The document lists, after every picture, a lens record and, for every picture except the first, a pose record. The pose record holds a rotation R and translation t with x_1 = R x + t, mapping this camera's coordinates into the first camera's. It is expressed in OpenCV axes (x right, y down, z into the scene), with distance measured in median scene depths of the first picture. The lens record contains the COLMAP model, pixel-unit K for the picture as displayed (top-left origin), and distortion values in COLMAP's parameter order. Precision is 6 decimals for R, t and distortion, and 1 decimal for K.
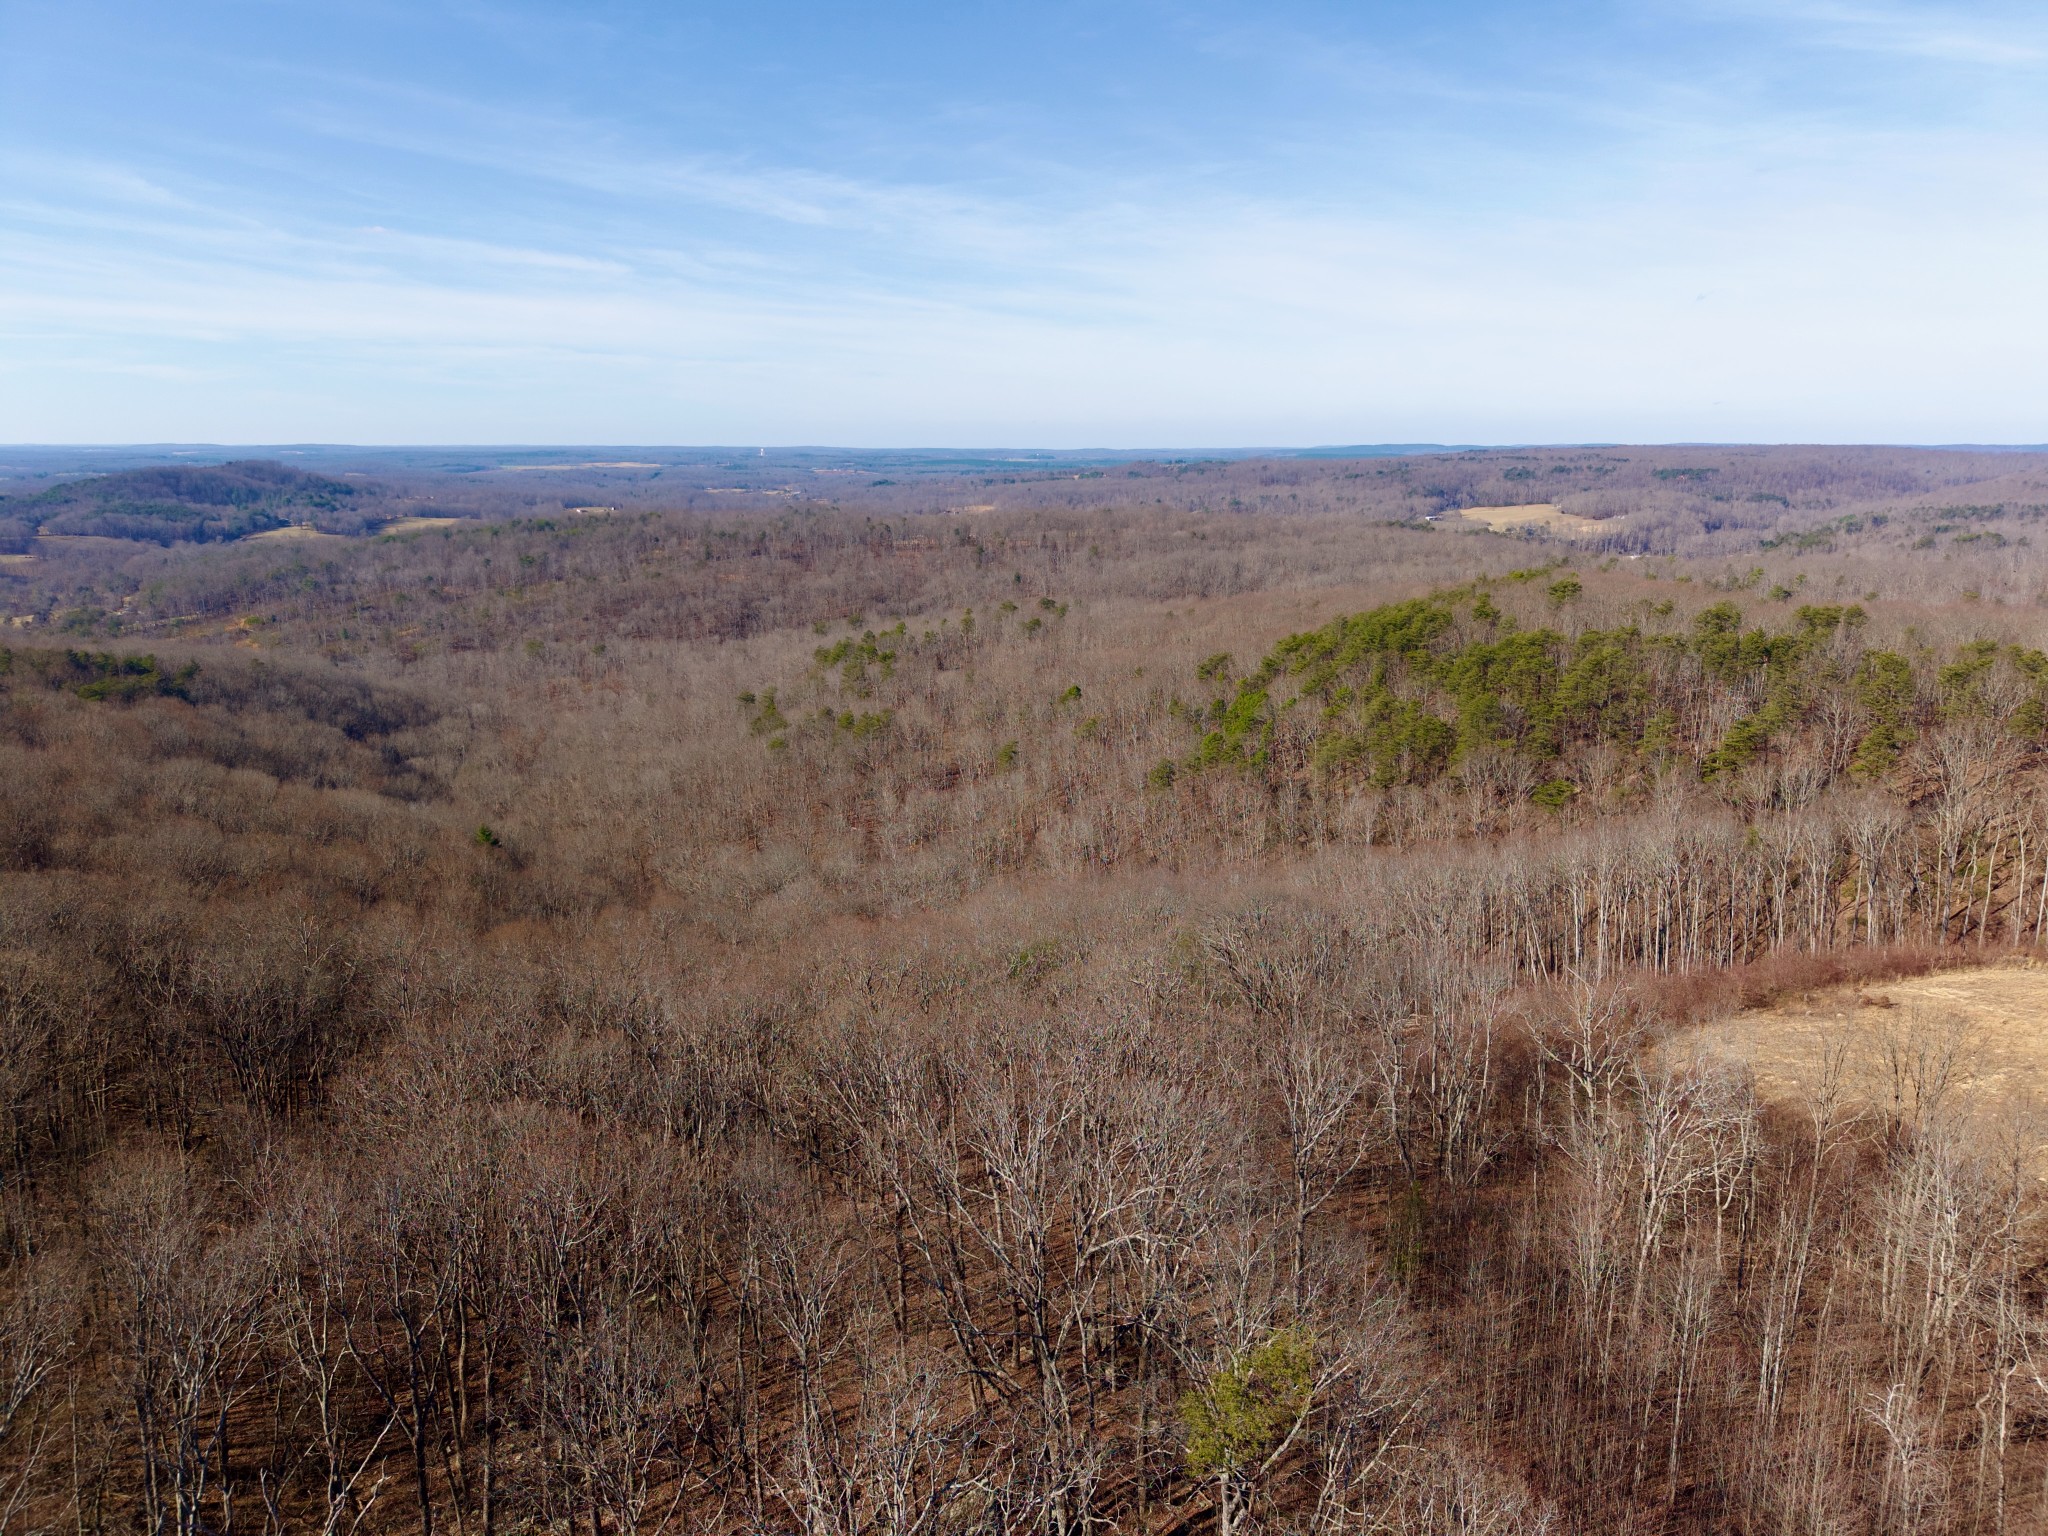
lens RADIAL K [[1368.4, 0, 1024.0], [0, 1368.4, 768.0], [0, 0, 1]] dist [0.031117, -0.039933]
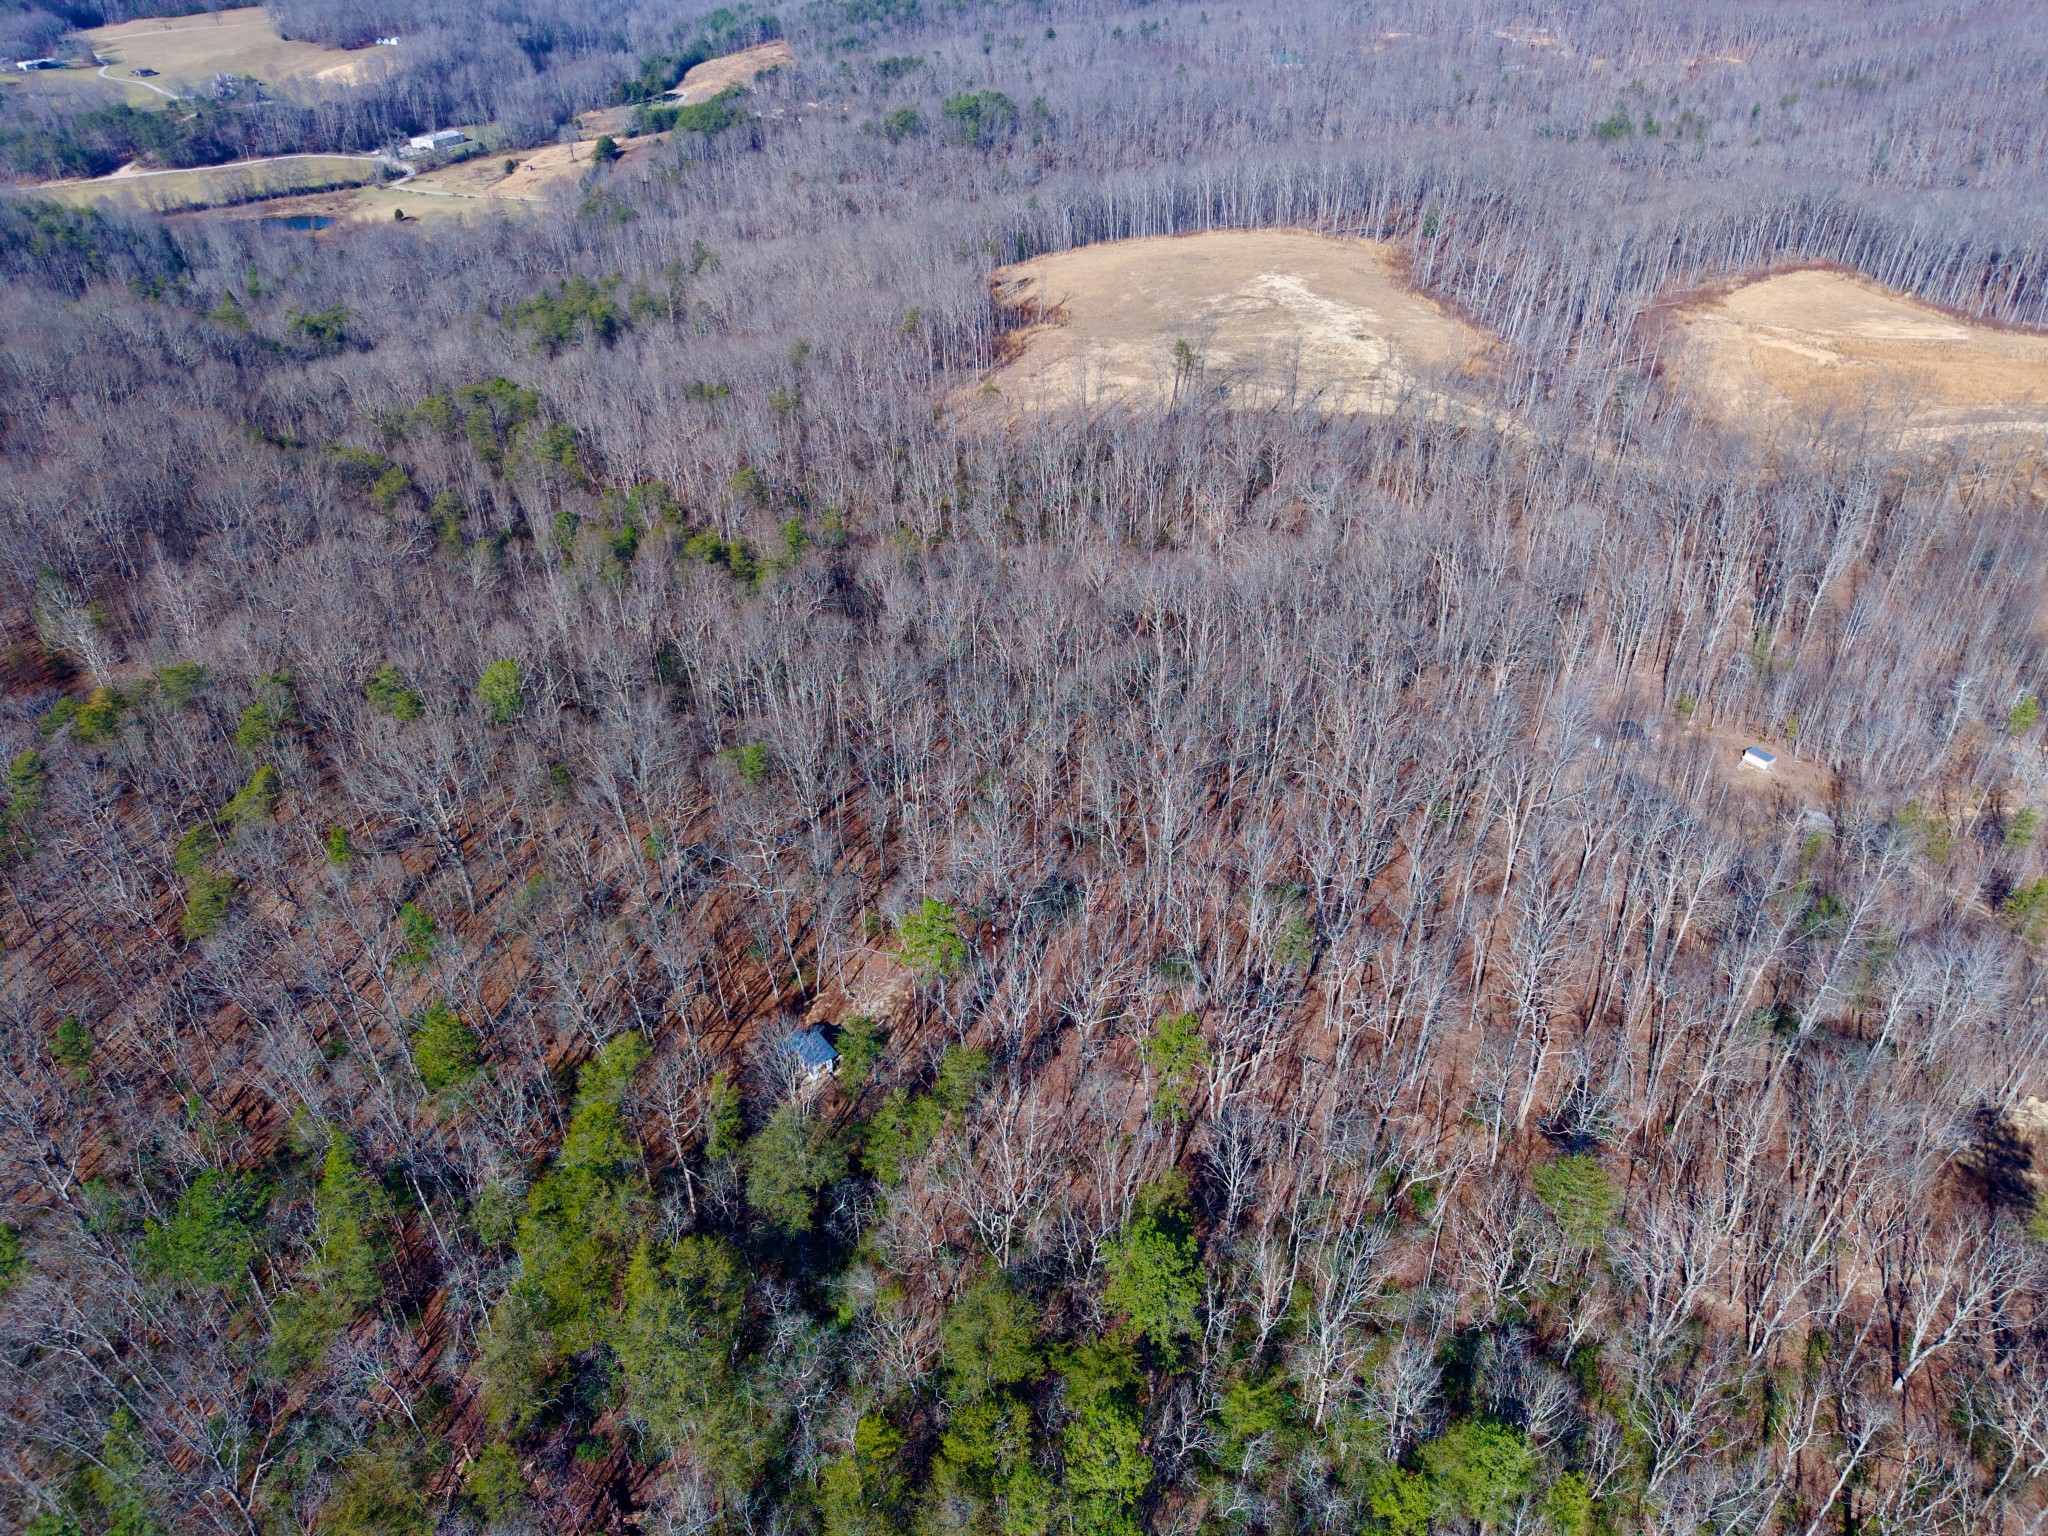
lens RADIAL K [[1368.4, 0, 1024.0], [0, 1368.4, 768.0], [0, 0, 1]] dist [0.031117, -0.039933]
pose [[0.723585, -0.383134, 0.574137, 0.182212], [0.160033, 0.902256, 0.400405, -0.099222], [-0.671427, -0.197846, 0.714172, 0.355010]]
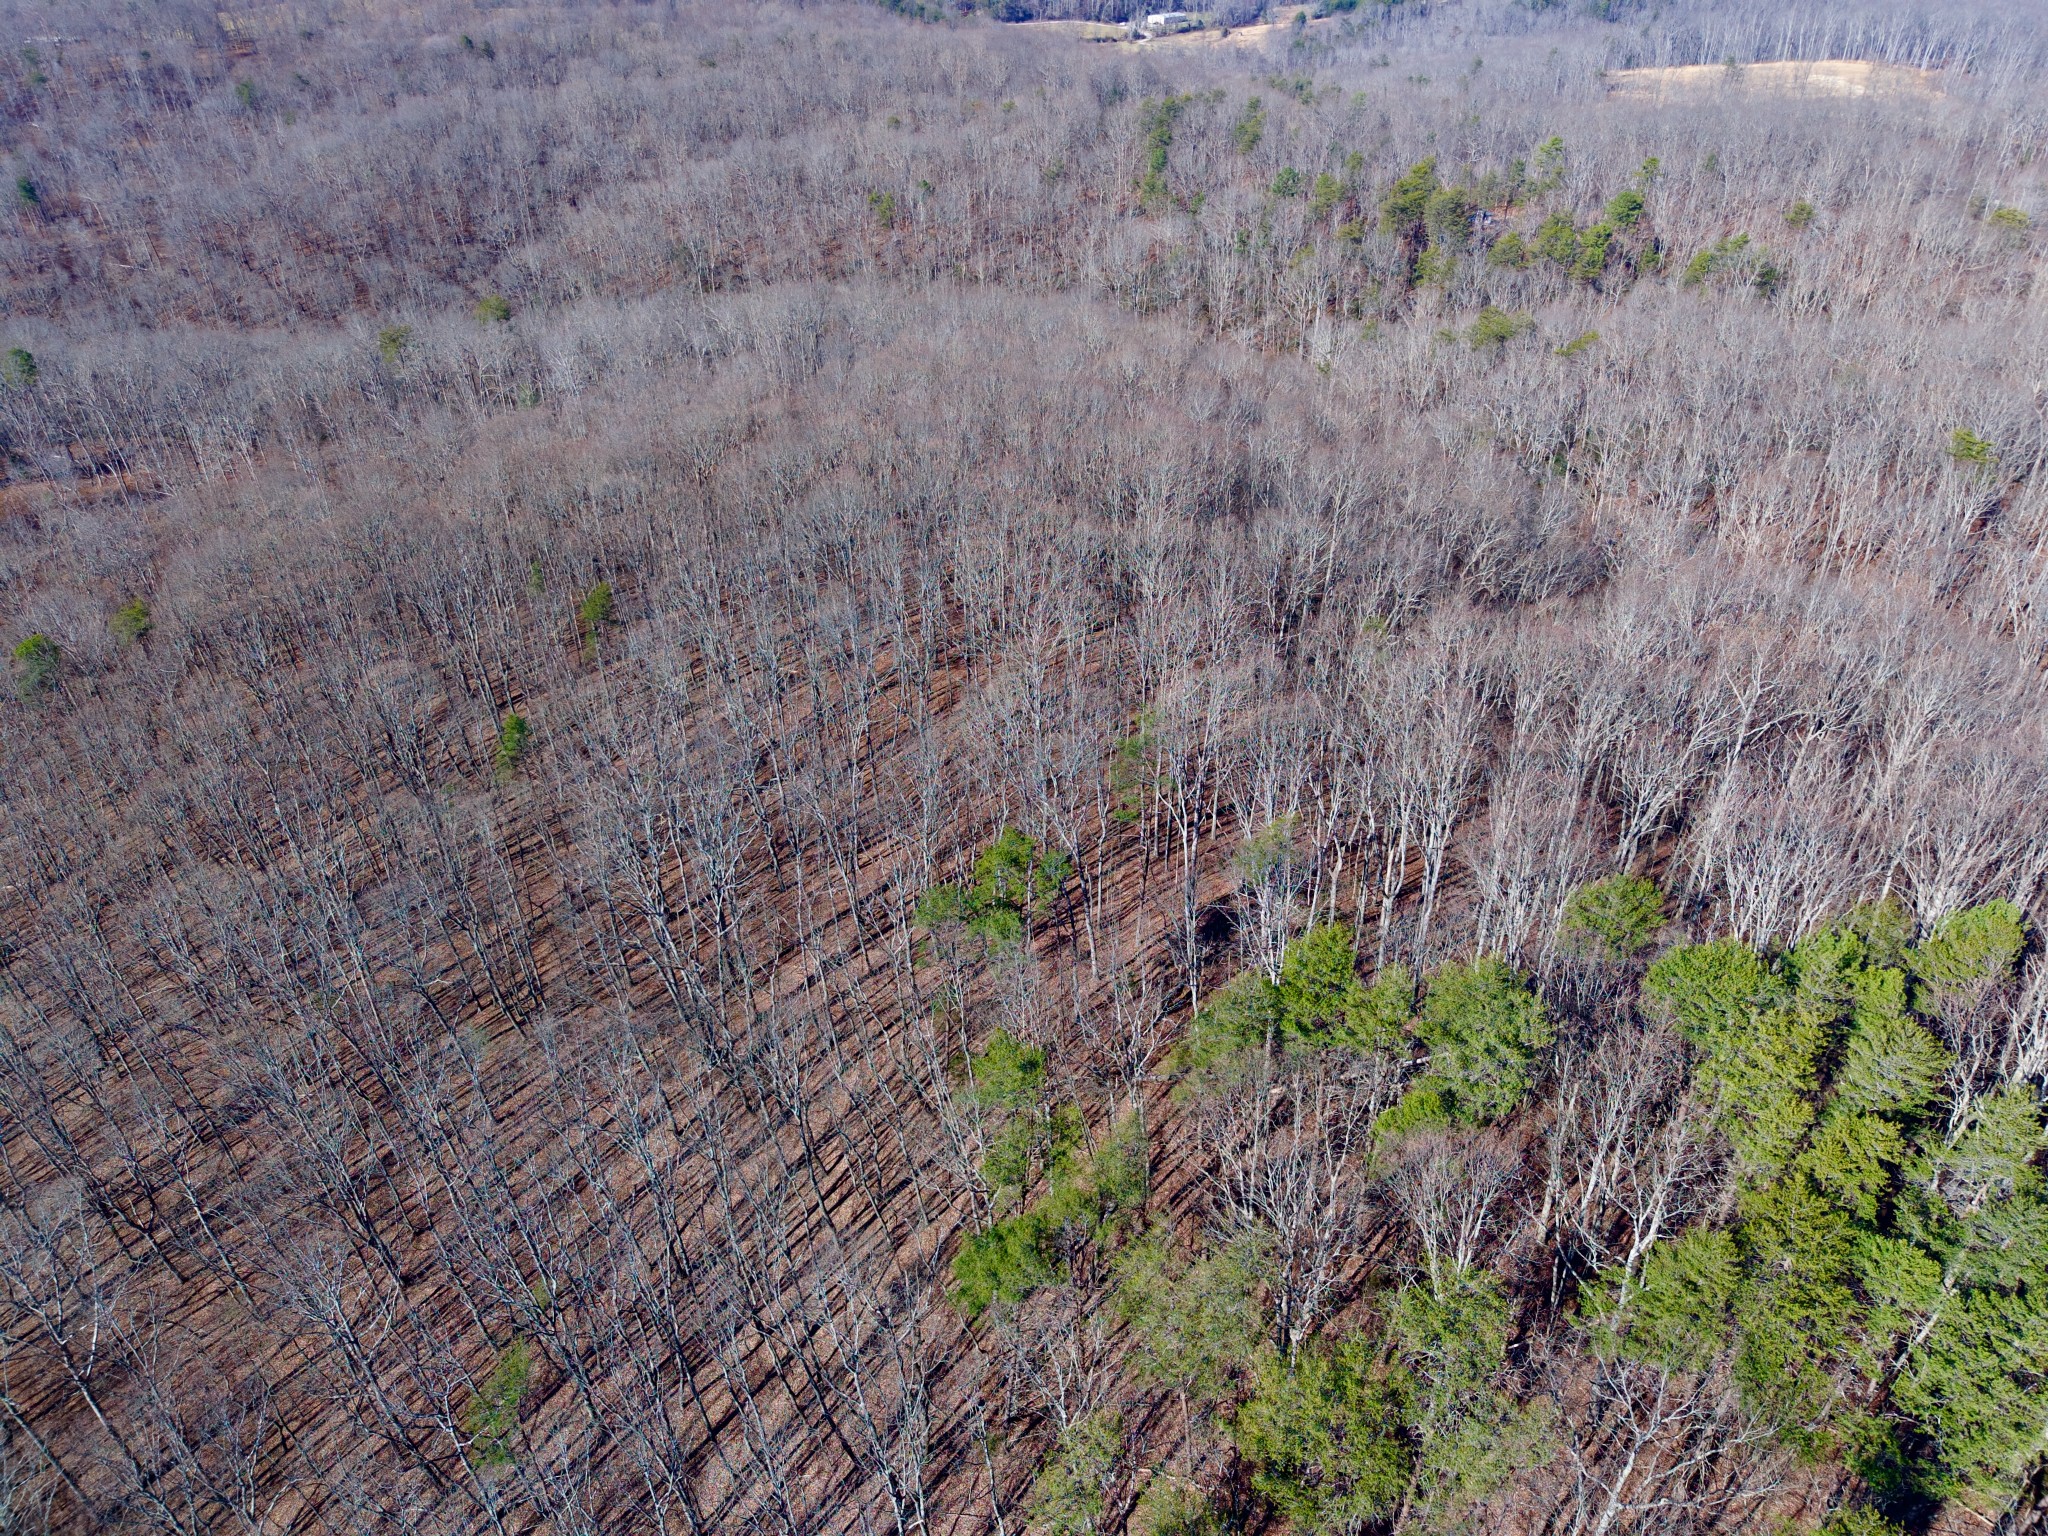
lens RADIAL K [[1368.4, 0, 1024.0], [0, 1368.4, 768.0], [0, 0, 1]] dist [0.031117, -0.039933]
pose [[0.930980, -0.205367, 0.301829, 0.062461], [0.084216, 0.925283, 0.369809, -0.054572], [-0.355224, -0.318866, 0.878715, 0.228344]]
